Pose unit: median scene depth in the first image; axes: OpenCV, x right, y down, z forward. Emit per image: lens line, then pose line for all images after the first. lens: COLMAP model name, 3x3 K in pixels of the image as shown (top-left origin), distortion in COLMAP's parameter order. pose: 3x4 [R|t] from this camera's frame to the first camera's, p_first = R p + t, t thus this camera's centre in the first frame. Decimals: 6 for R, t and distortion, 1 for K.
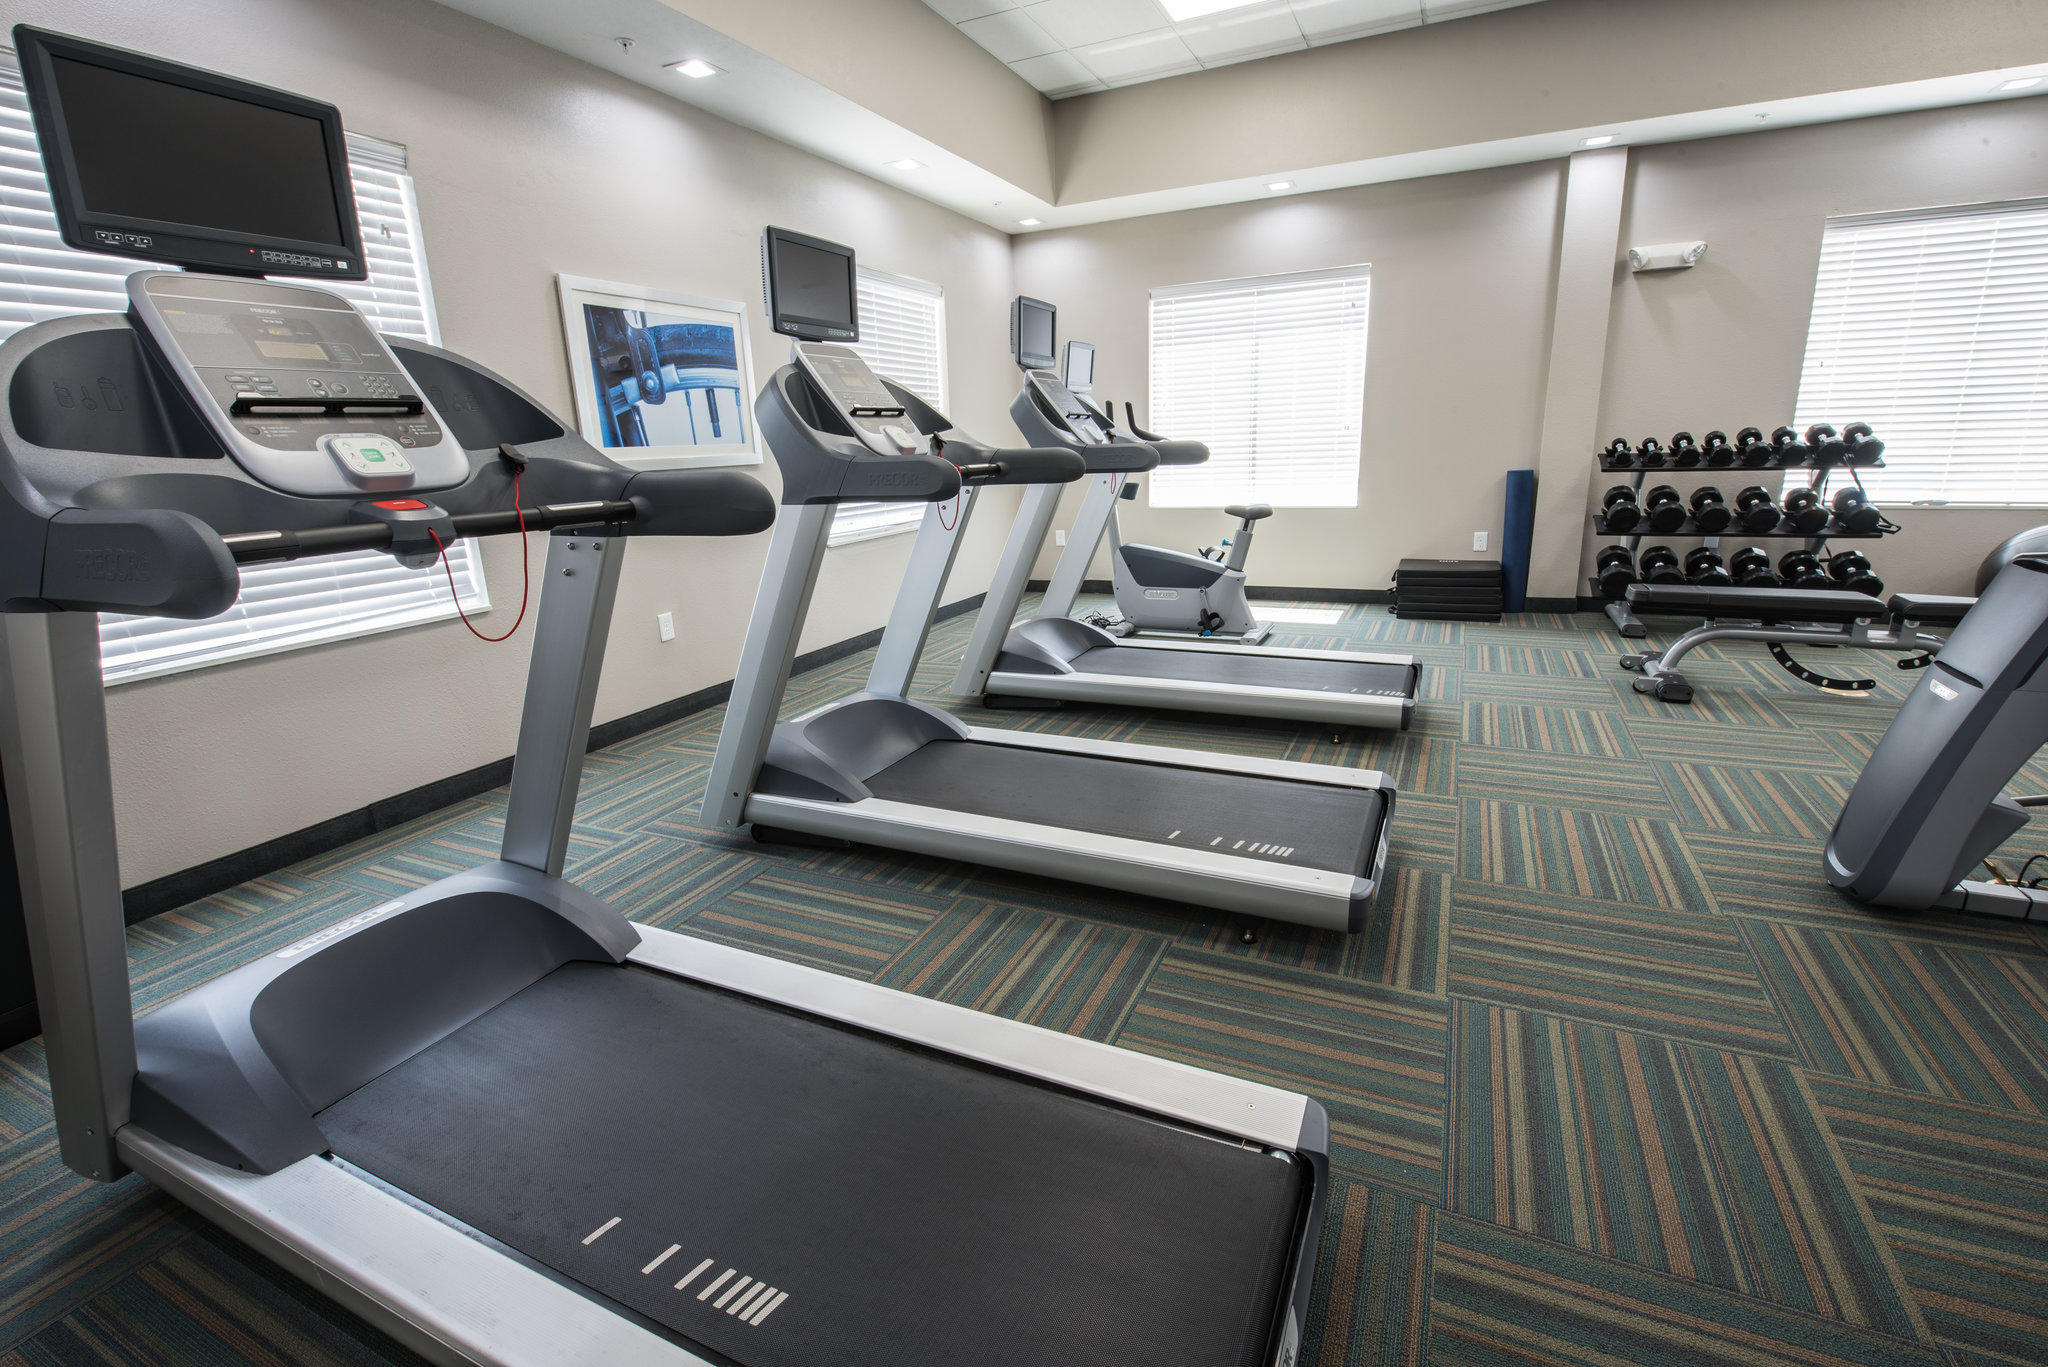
lens RADIAL K [[920.5, 0, 1020.0], [0, 920.5, 674.7], [0, 0, 1]] dist [-0.015927, 0.000354]
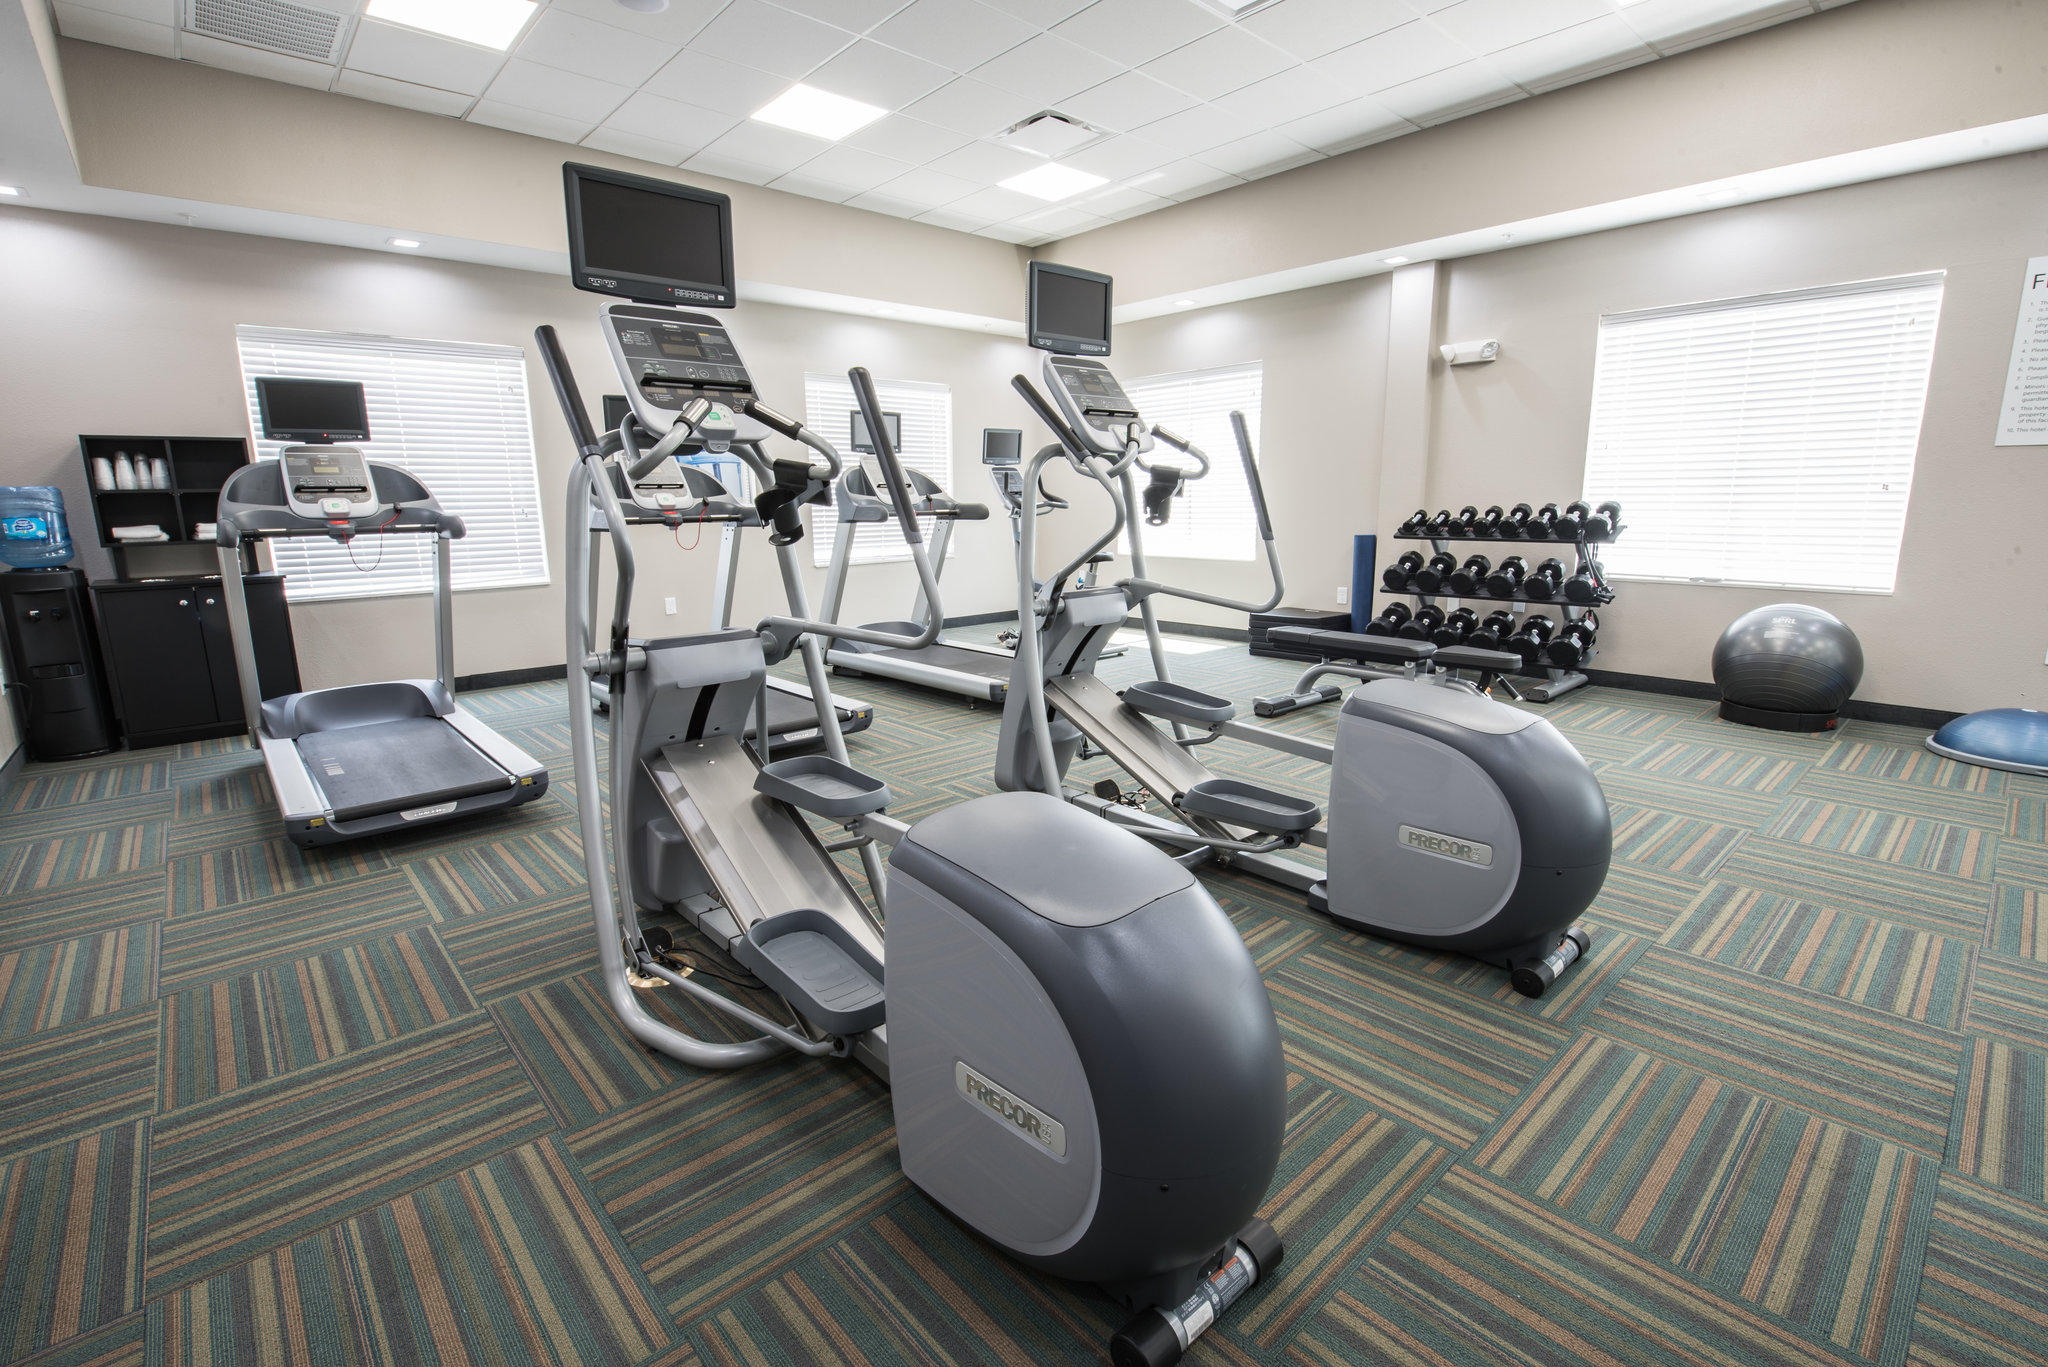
lens RADIAL K [[920.5, 0, 1020.0], [0, 920.5, 674.7], [0, 0, 1]] dist [-0.015927, 0.000354]
pose [[0.923570, 0.096203, -0.371164, 0.717620], [-0.113950, 0.993143, -0.026127, 0.037167], [0.366105, 0.066424, 0.928200, -0.260947]]
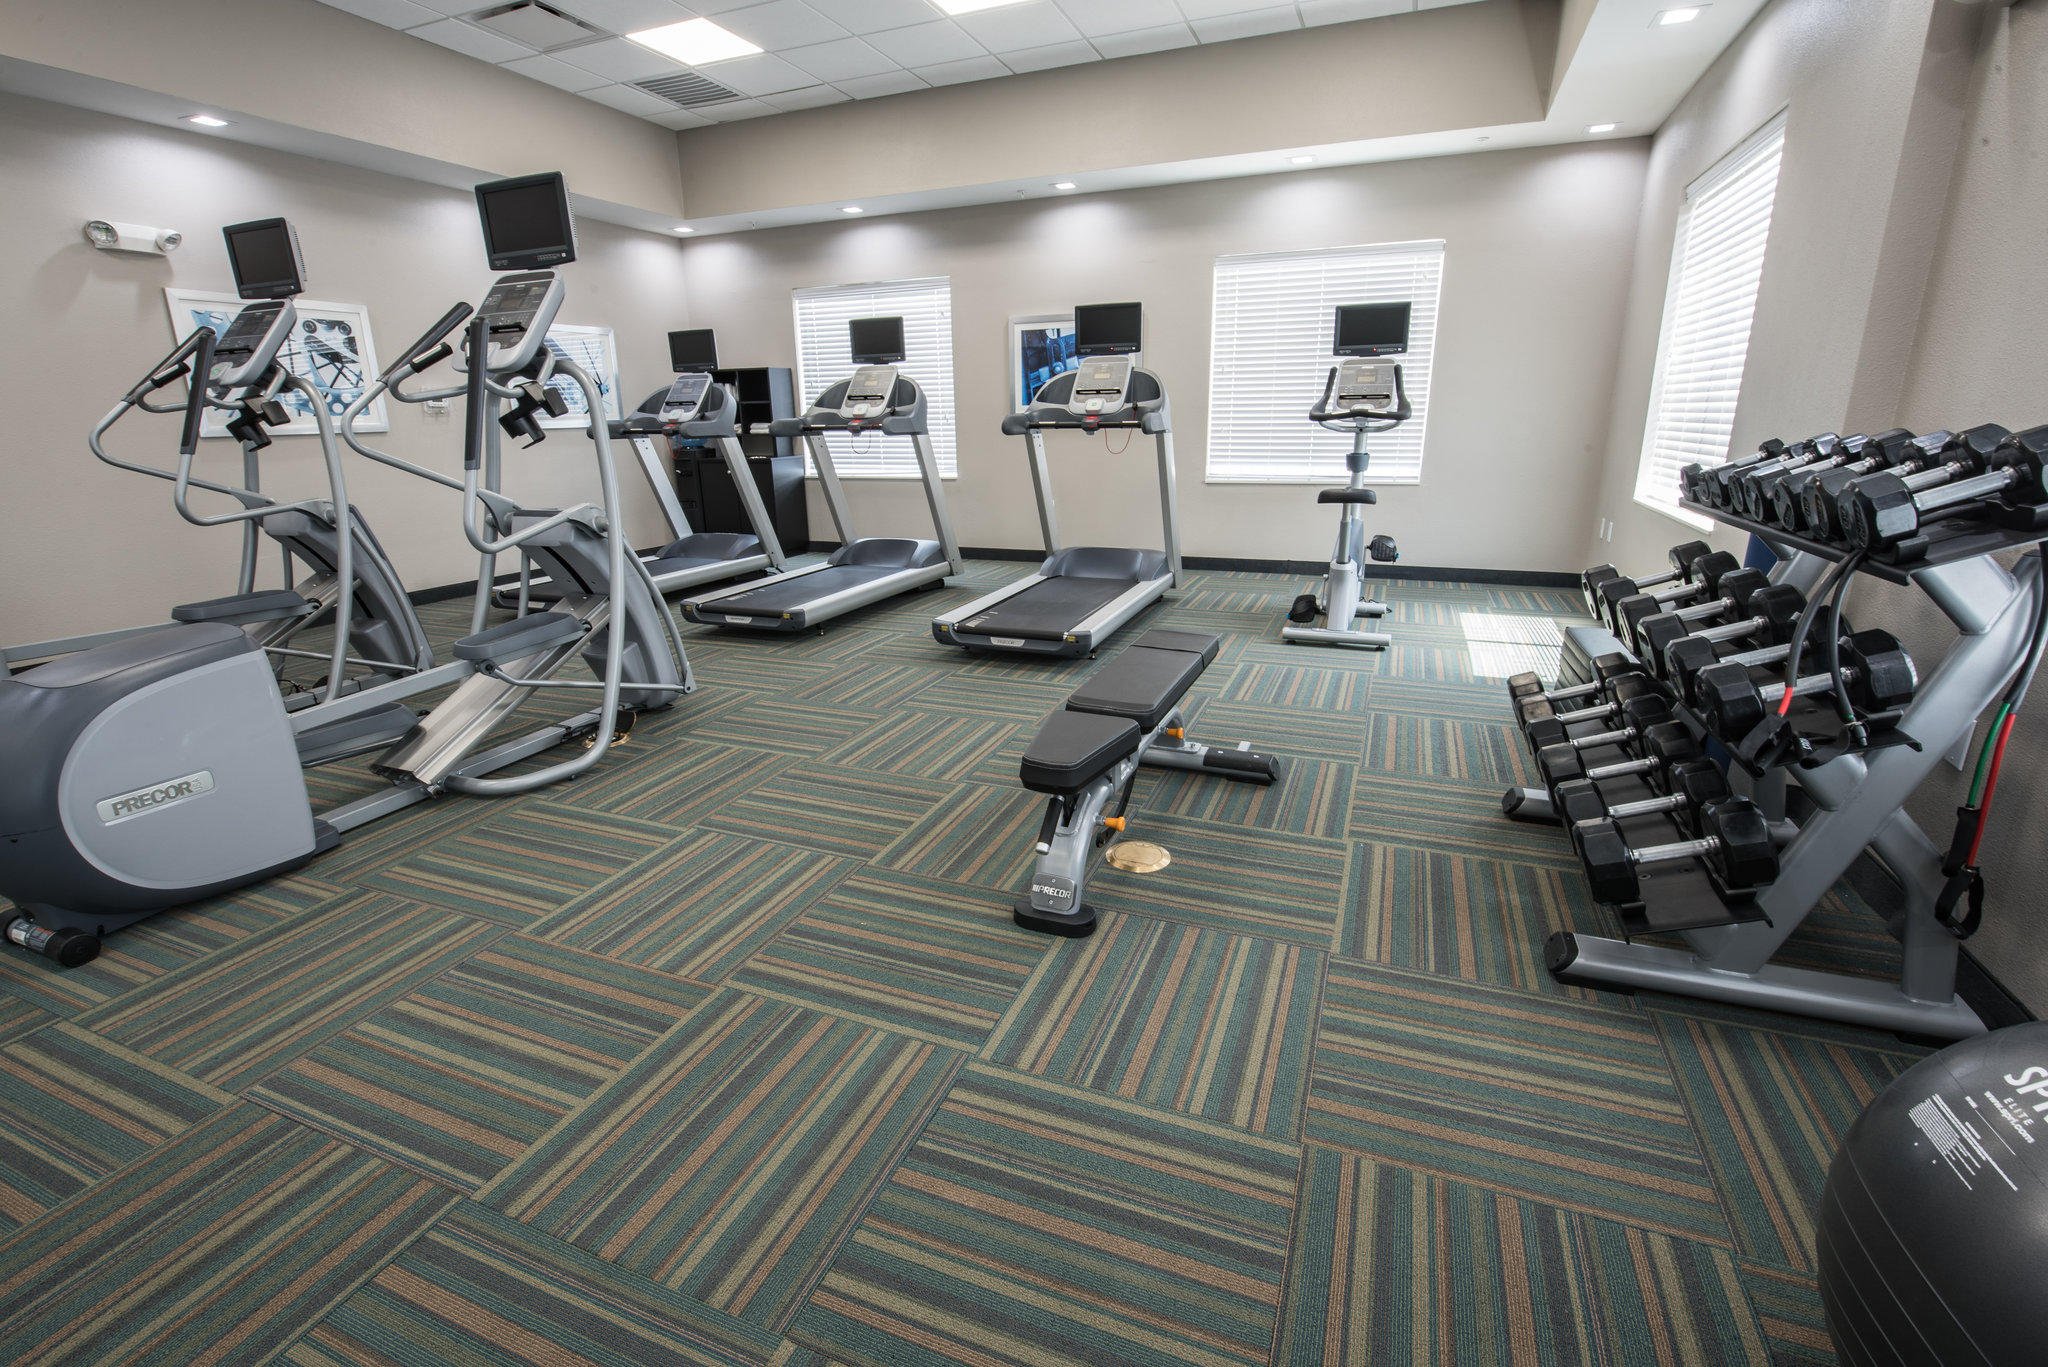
lens RADIAL K [[920.5, 0, 1020.0], [0, 920.5, 674.7], [0, 0, 1]] dist [-0.015927, 0.000354]
pose [[0.062359, 0.312064, -0.948012, 1.229747], [-0.227674, 0.929264, 0.290917, -0.224123], [0.971739, 0.197696, 0.128997, 0.682389]]
